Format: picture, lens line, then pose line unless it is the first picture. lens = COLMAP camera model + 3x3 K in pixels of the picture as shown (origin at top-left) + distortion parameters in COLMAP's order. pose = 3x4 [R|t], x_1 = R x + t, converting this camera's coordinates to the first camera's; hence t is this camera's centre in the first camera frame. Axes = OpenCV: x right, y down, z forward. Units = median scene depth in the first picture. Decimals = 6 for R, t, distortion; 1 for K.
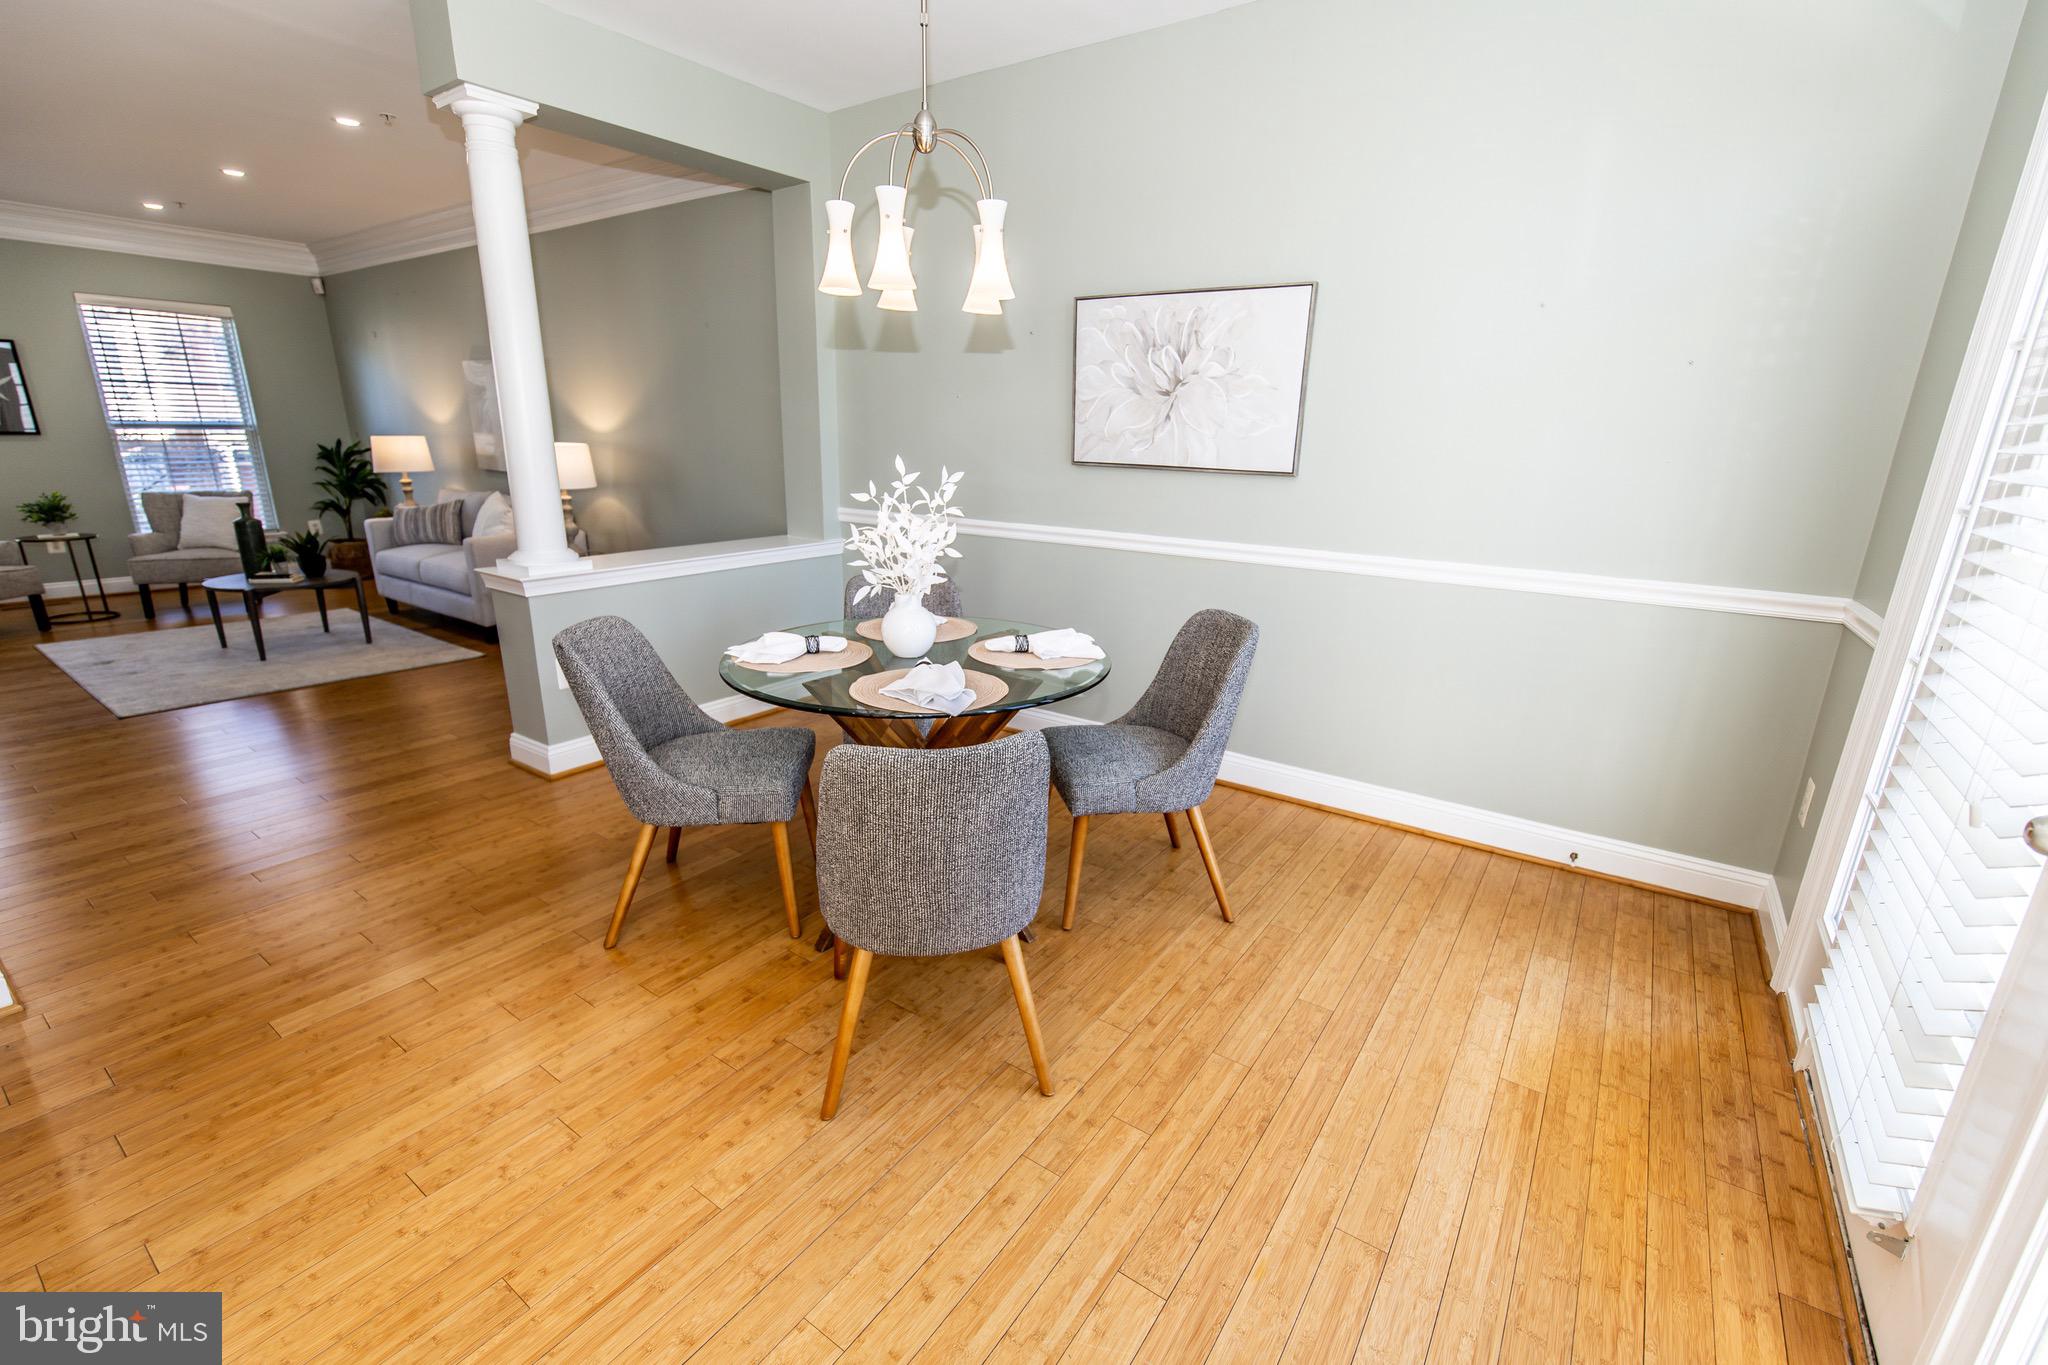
lens RADIAL K [[877.4, 0, 1014.1], [0, 877.4, 684.2], [0, 0, 1]] dist [0.000685, 0.000106]
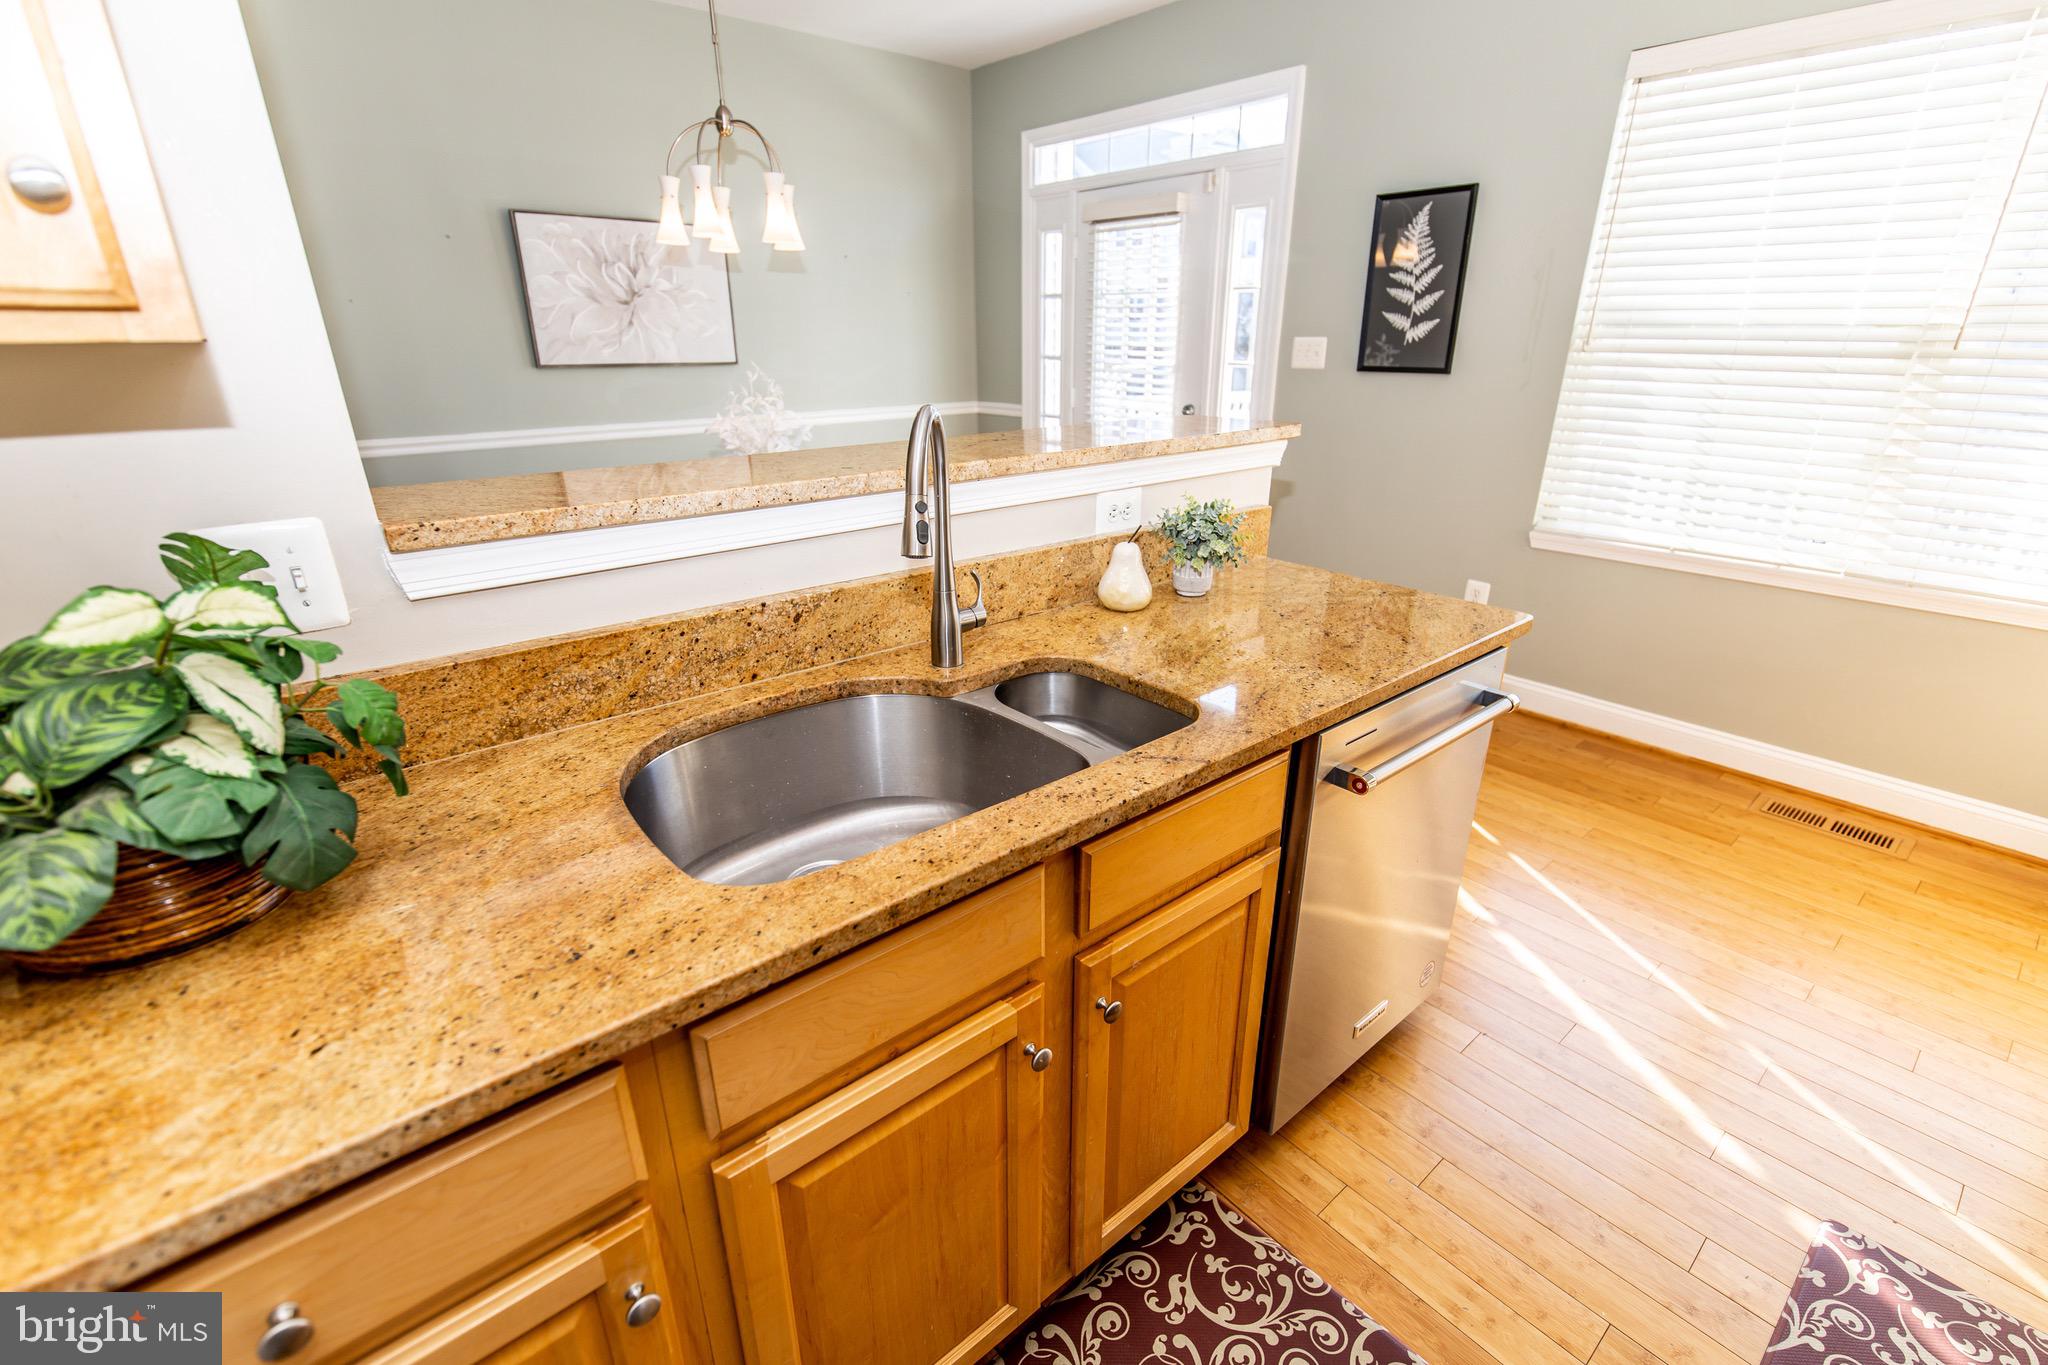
lens RADIAL K [[913.9, 0, 1029.0], [0, 913.9, 686.4], [0, 0, 1]] dist [0.000557, -0.000281]
pose [[0.247251, -0.371180, 0.895038, -1.122174], [0.273700, 0.912855, 0.302960, -0.082770], [-0.929492, 0.170065, 0.327296, 0.165676]]
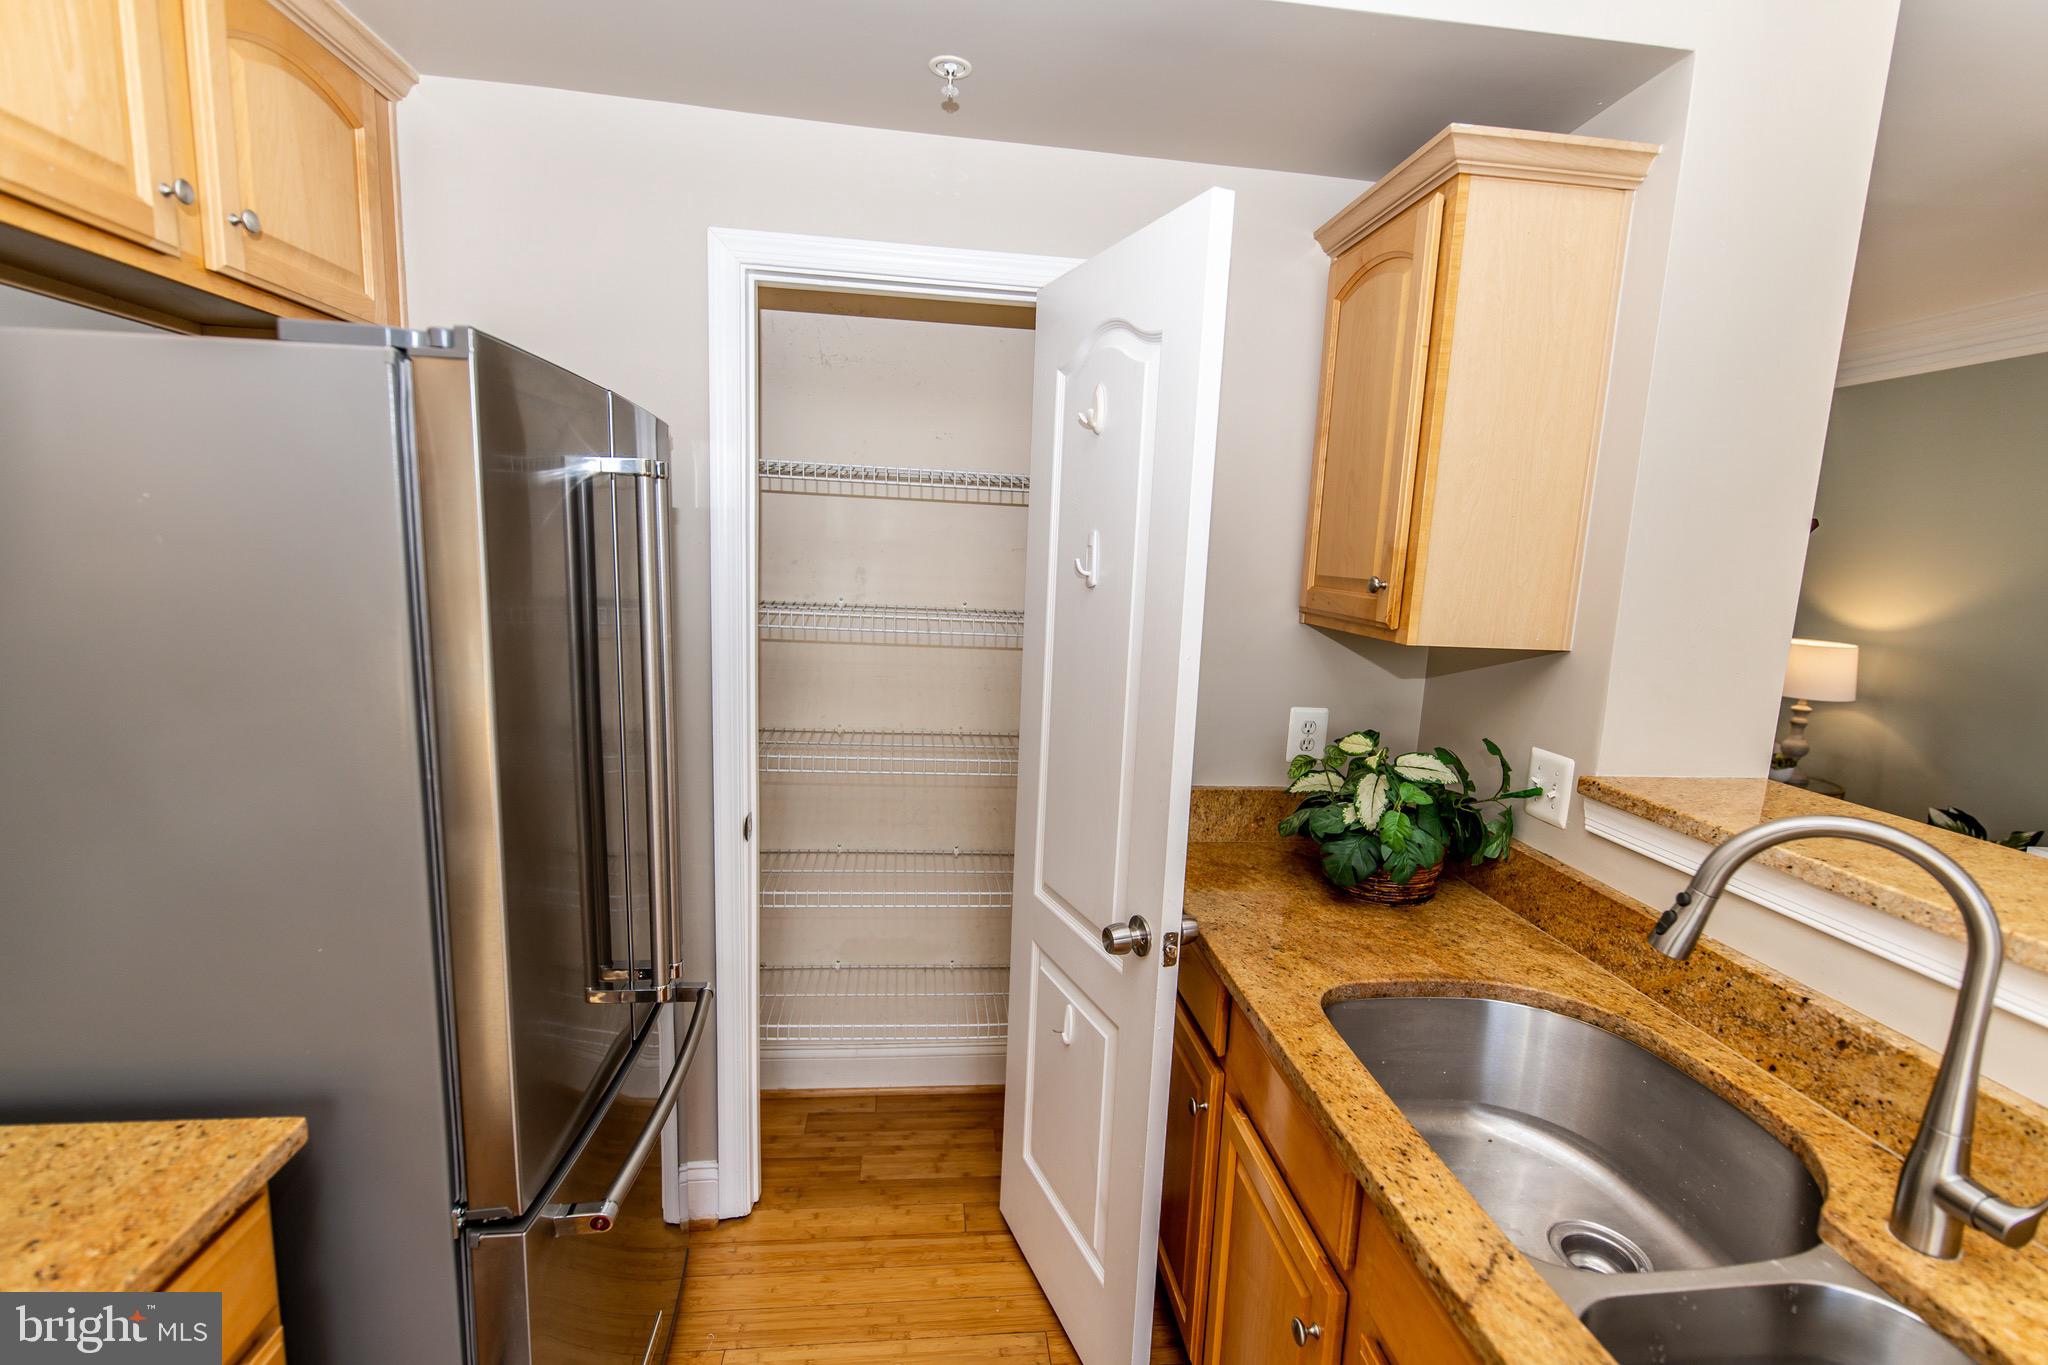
lens RADIAL K [[913.9, 0, 1035.7], [0, 913.9, 686.5], [0, 0, 1]] dist [0.000557, -0.000281]
pose [[0.675095, 0.121062, -0.727729, -0.690575], [-0.232656, 0.971043, -0.054290, -0.049741], [0.700084, 0.205962, 0.683712, -0.077647]]
